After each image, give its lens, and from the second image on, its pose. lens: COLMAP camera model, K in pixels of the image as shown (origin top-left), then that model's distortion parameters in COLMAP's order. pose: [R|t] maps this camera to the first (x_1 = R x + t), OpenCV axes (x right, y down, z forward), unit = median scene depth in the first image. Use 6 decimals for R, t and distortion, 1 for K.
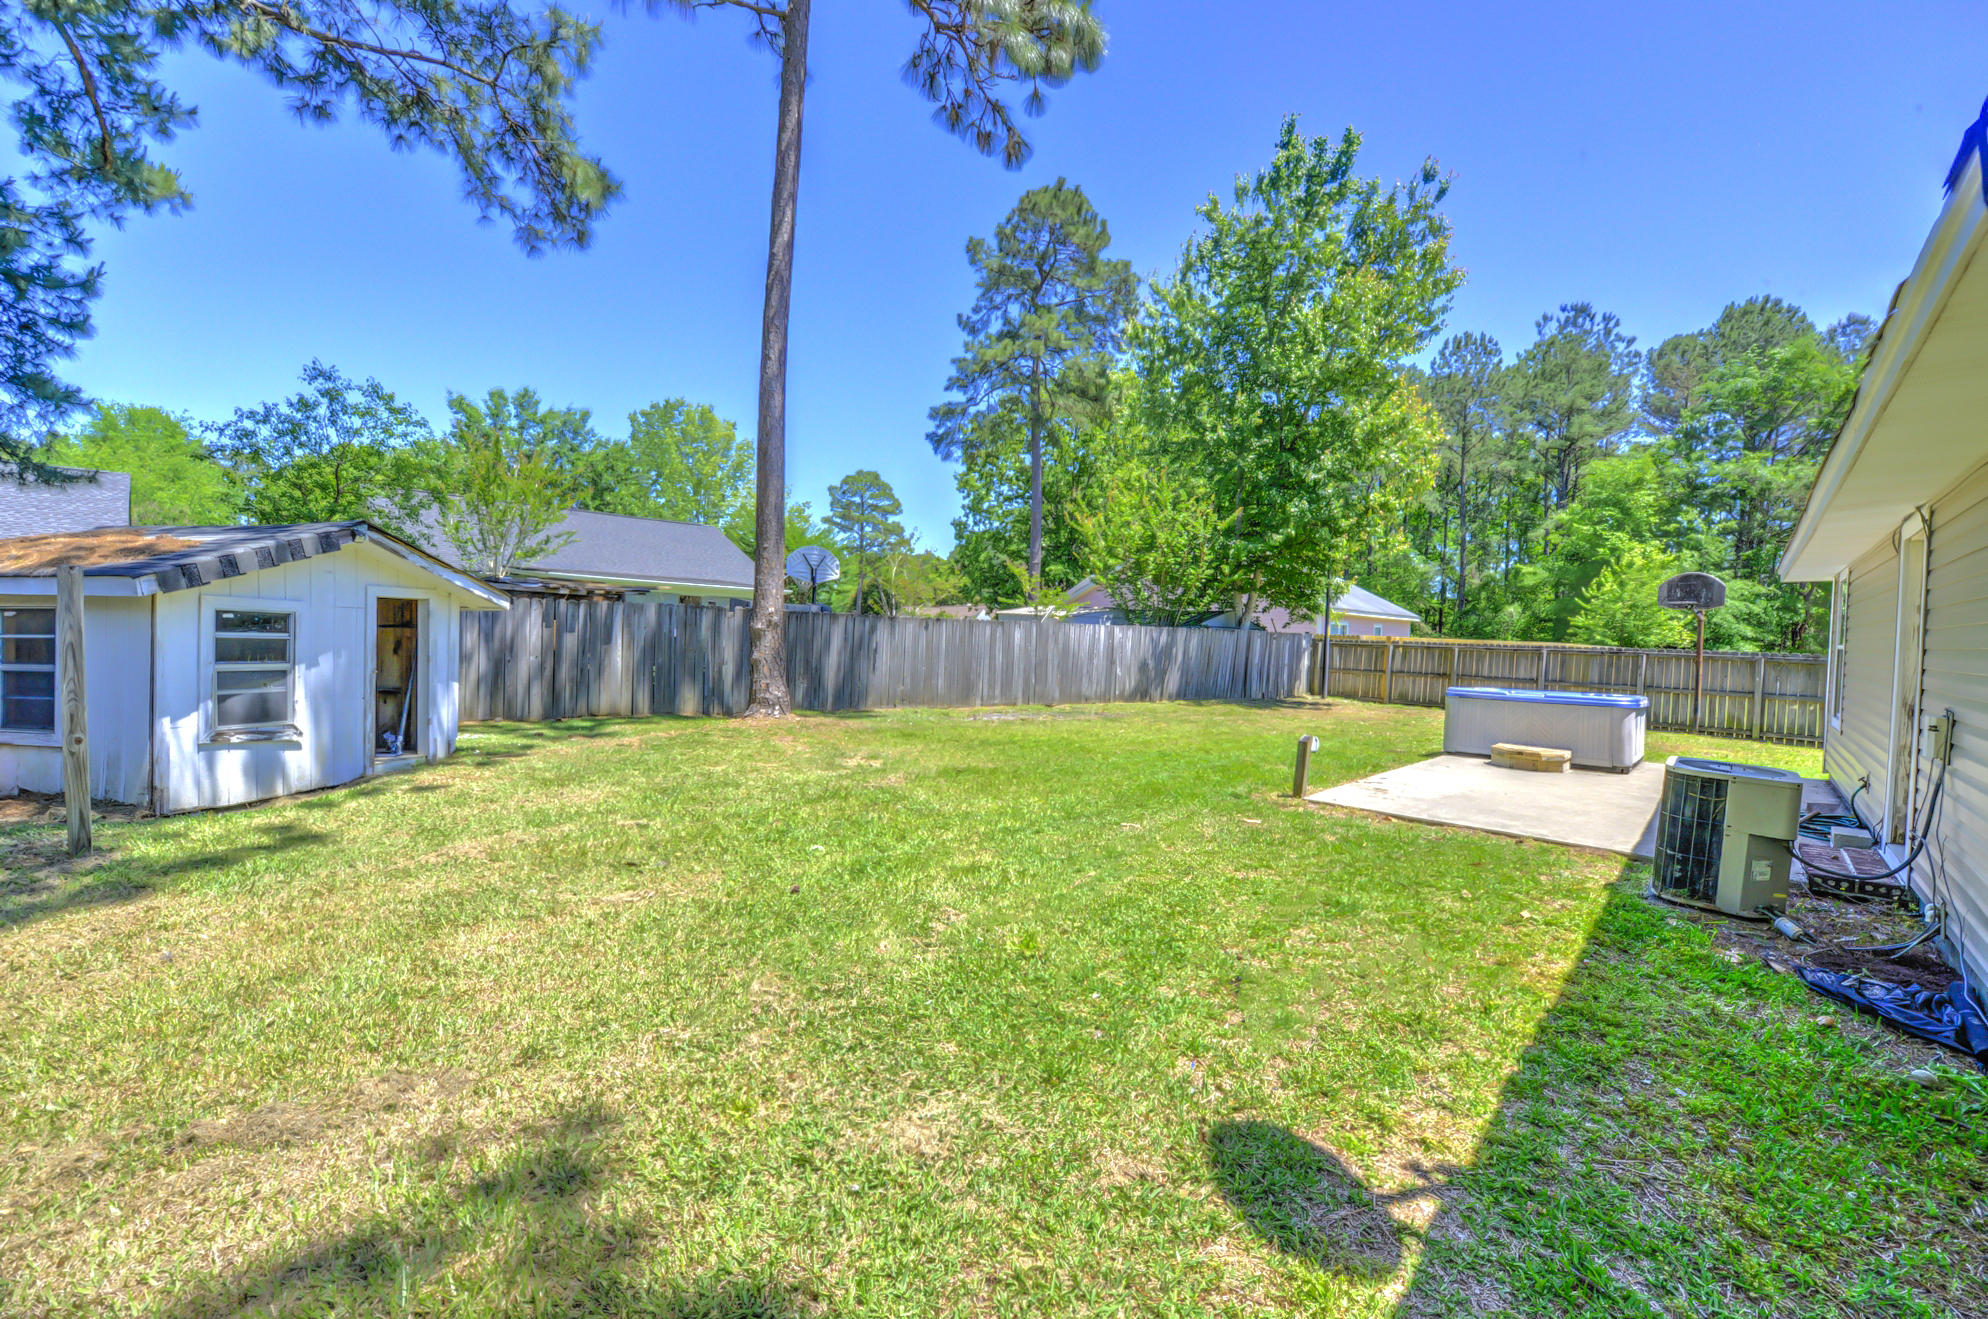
lens RADIAL K [[813.9, 0, 997.4], [0, 813.9, 635.7], [0, 0, 1]] dist [-0.020933, -0.000142]
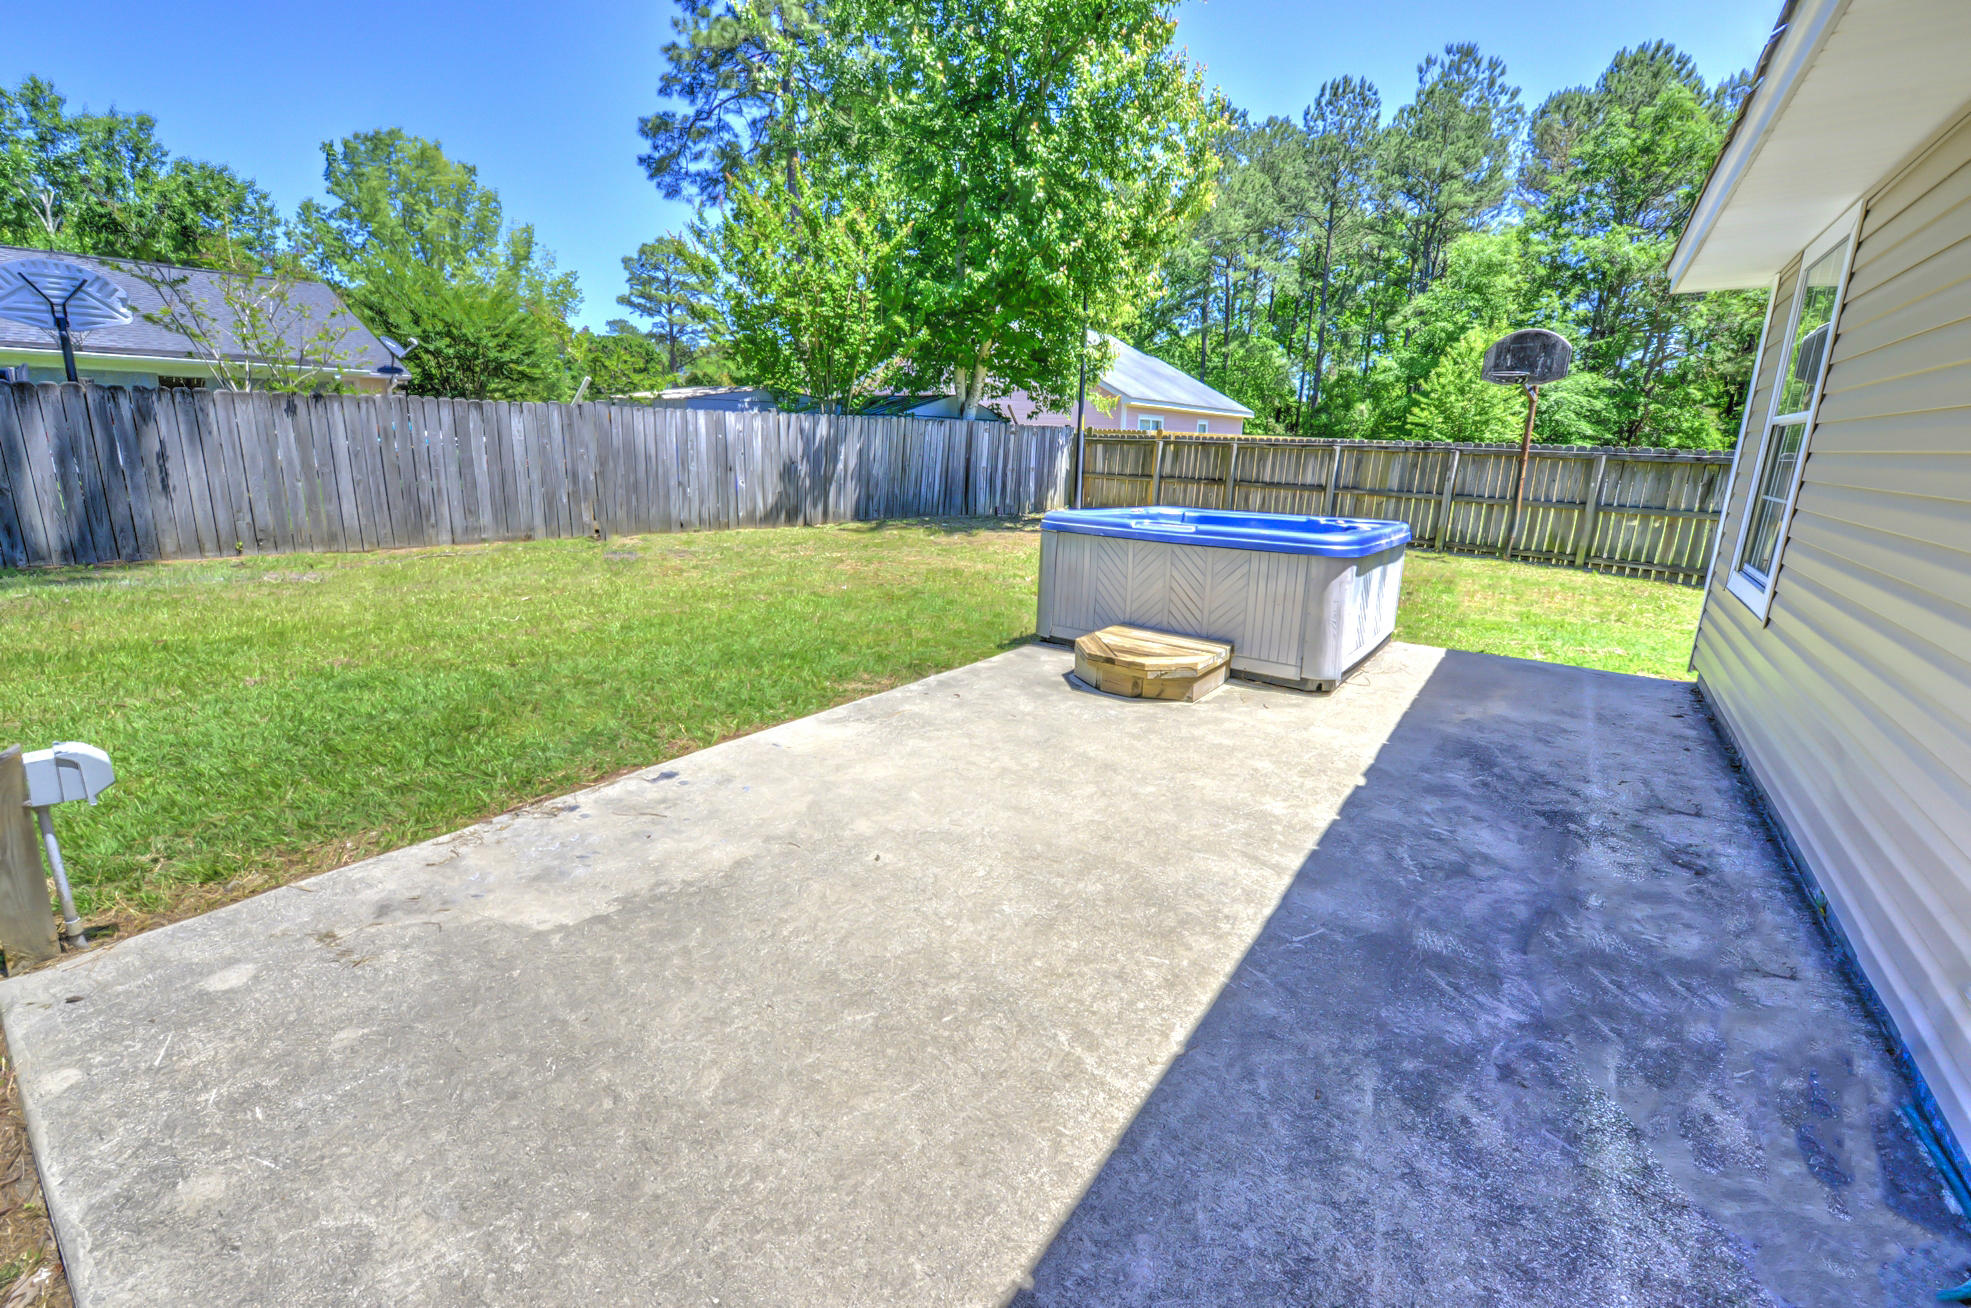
lens RADIAL K [[829.0, 0, 1017.7], [0, 829.0, 629.6], [0, 0, 1]] dist [-0.015467, -0.001137]
pose [[0.986810, -0.040409, 0.156756, 0.120321], [0.004517, 0.974840, 0.222861, 0.005487], [-0.161818, -0.219214, 0.962164, 0.129136]]
